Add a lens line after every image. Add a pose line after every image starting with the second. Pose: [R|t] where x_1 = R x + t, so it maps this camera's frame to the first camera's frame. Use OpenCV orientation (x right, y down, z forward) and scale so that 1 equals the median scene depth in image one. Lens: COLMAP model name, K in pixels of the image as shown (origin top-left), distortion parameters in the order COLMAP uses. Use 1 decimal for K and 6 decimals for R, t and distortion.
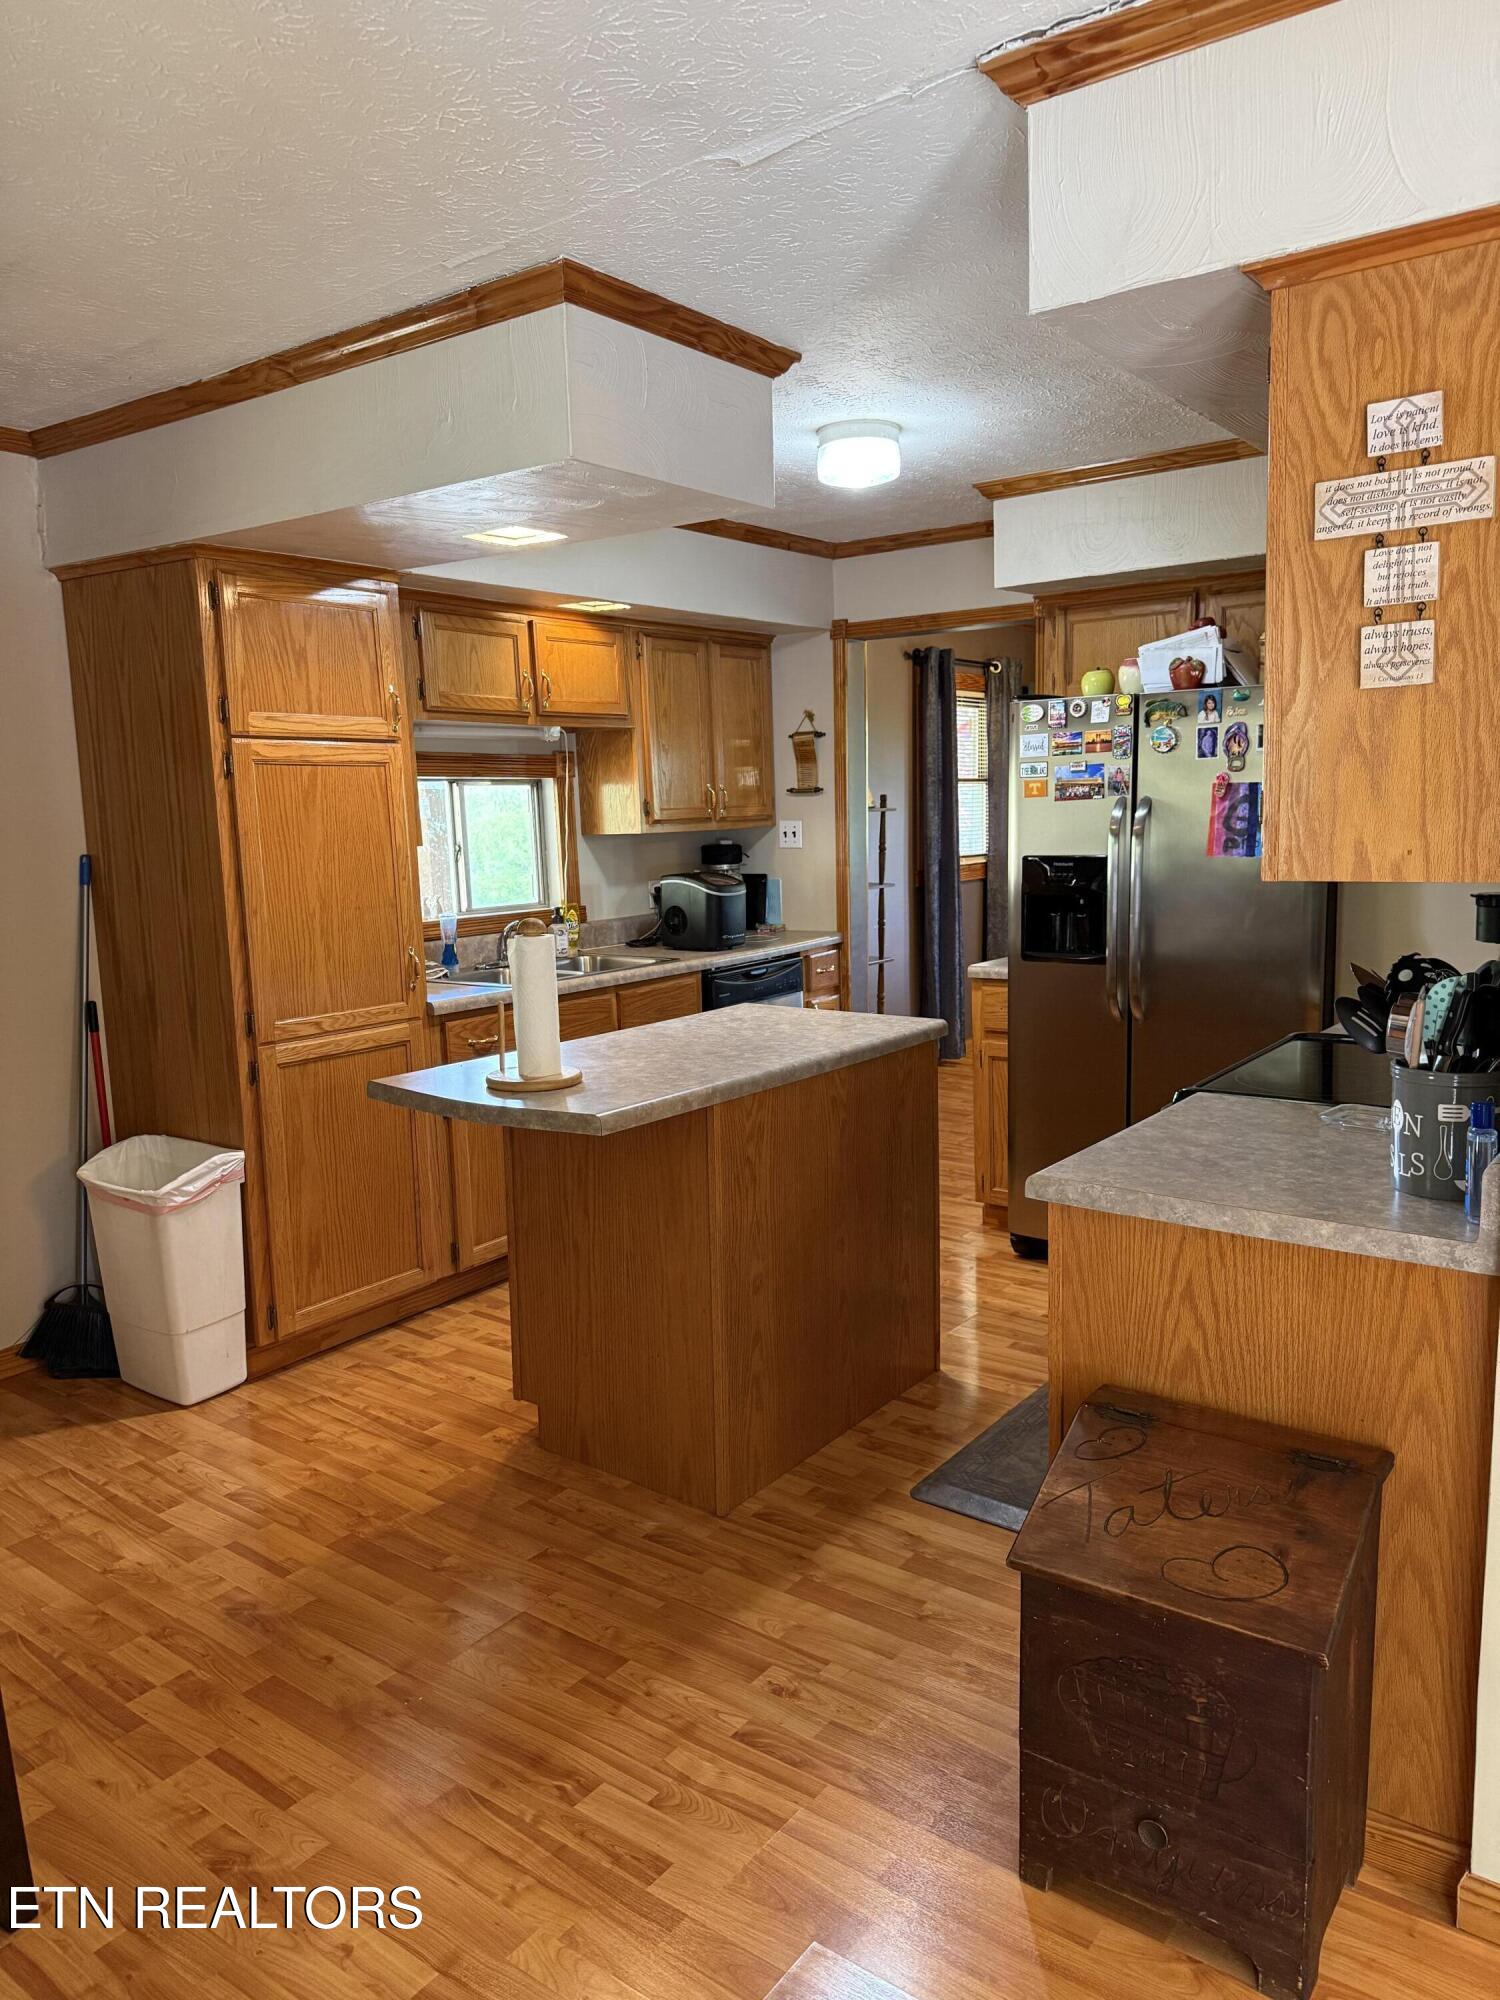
lens RADIAL K [[1413.0, 0, 745.6], [0, 1413.0, 1014.5], [0, 0, 1]] dist [0.092435, -0.137032]
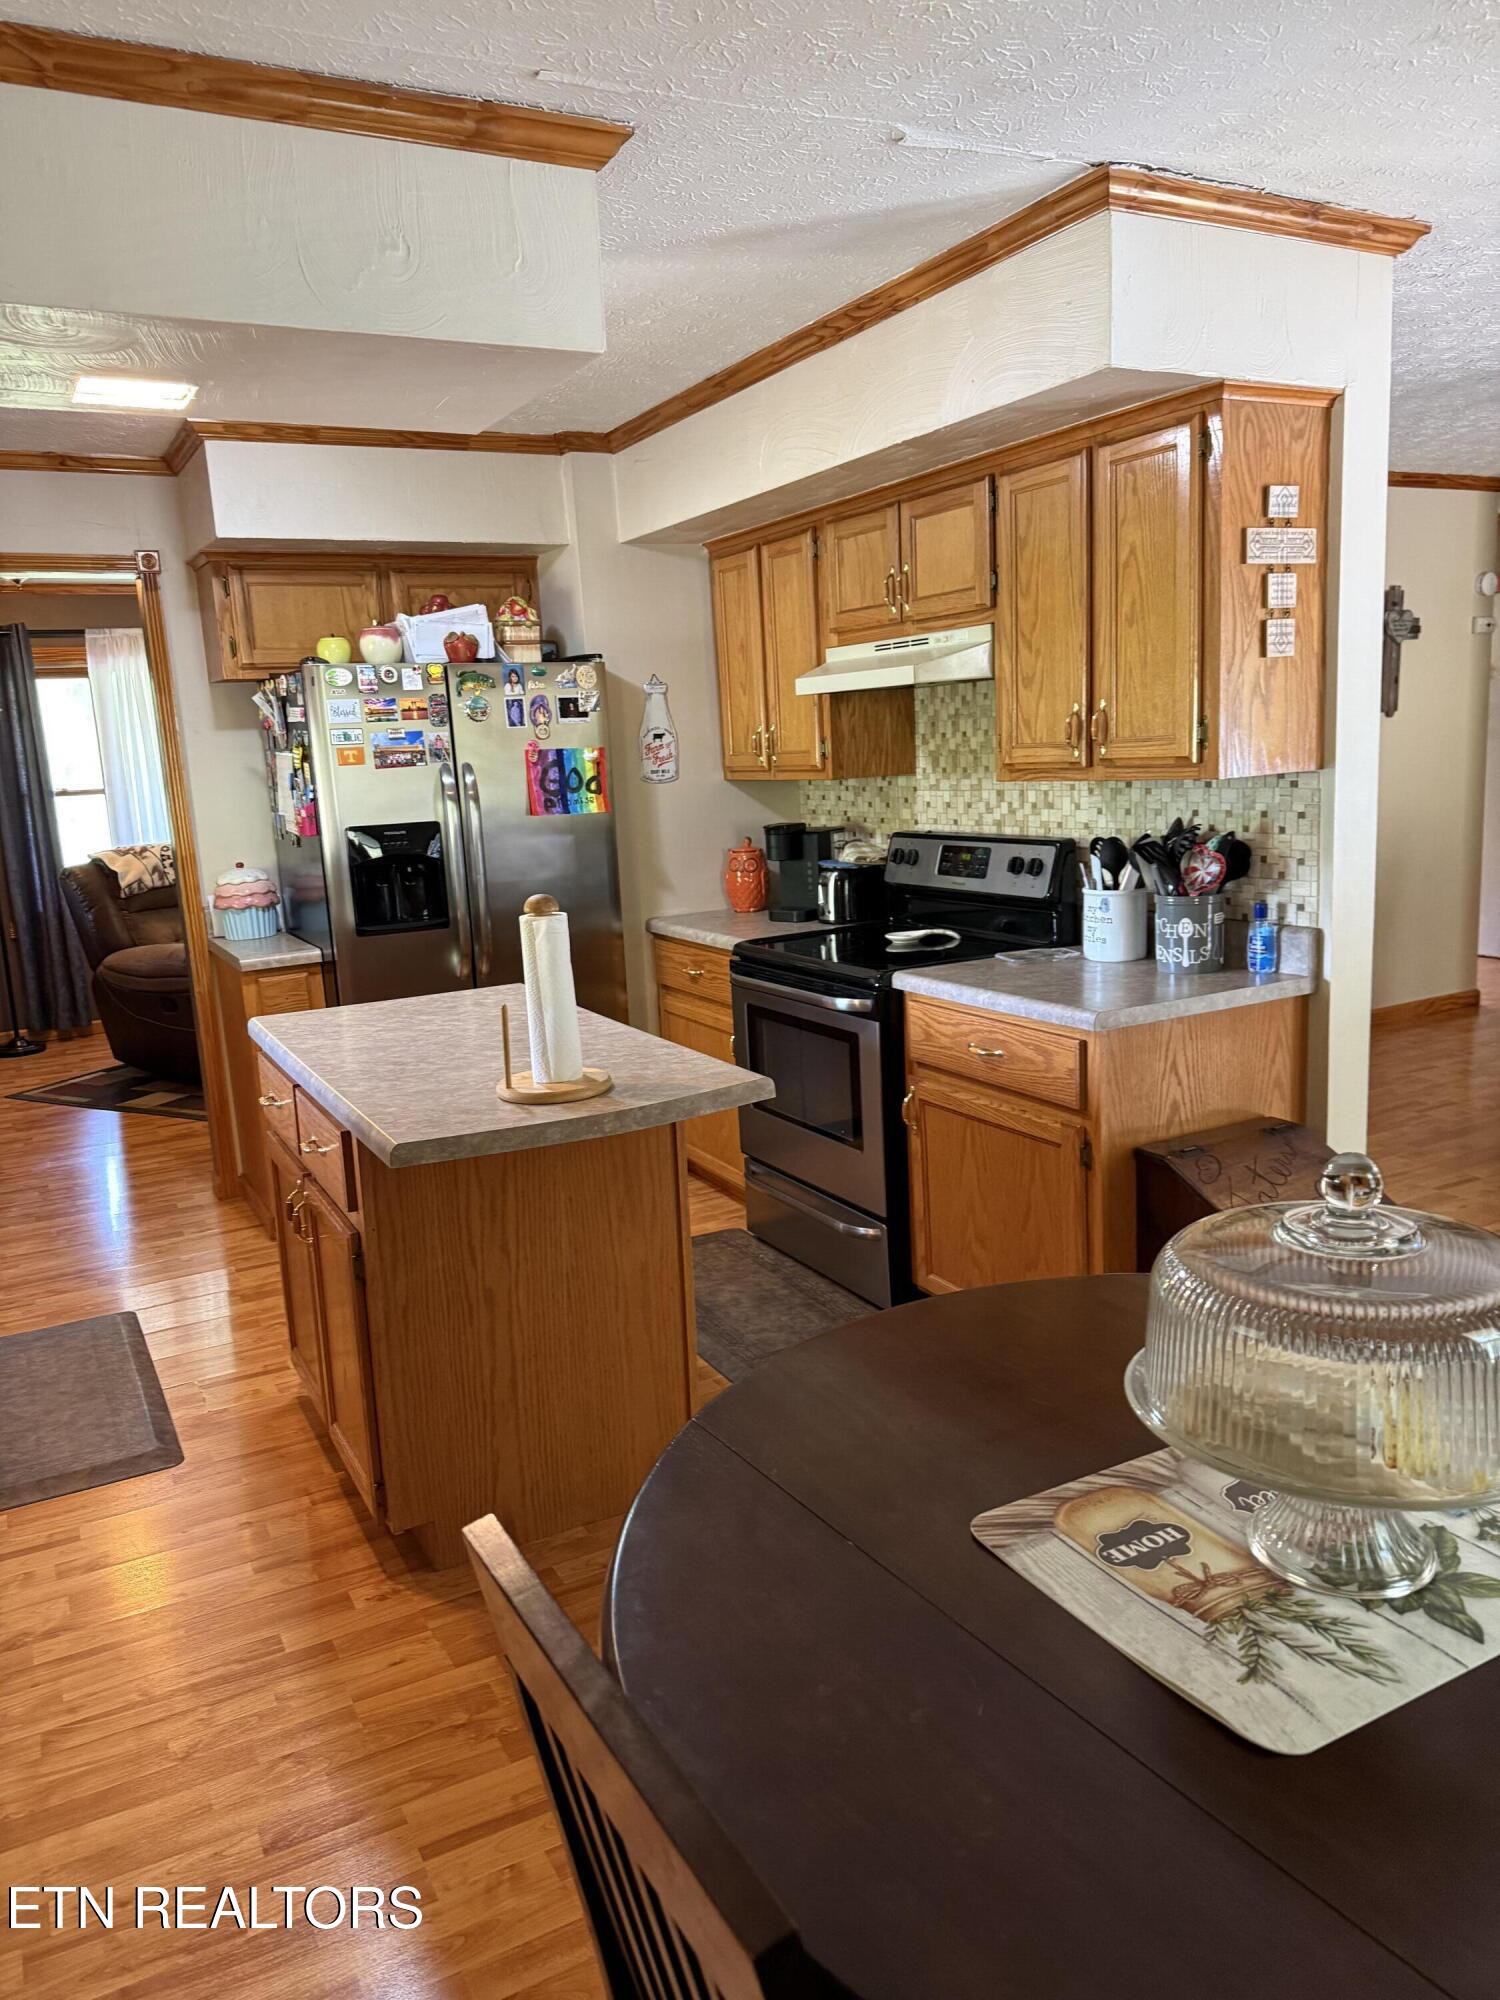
lens RADIAL K [[1430.0, 0, 750.0], [0, 1430.0, 1000.0], [0, 0, 1]] dist [0.103265, -0.134375]
pose [[0.412494, -0.154068, 0.897837, -0.633630], [0.173032, 0.980903, 0.088825, -0.041079], [-0.894376, 0.118715, 0.431275, 0.390508]]
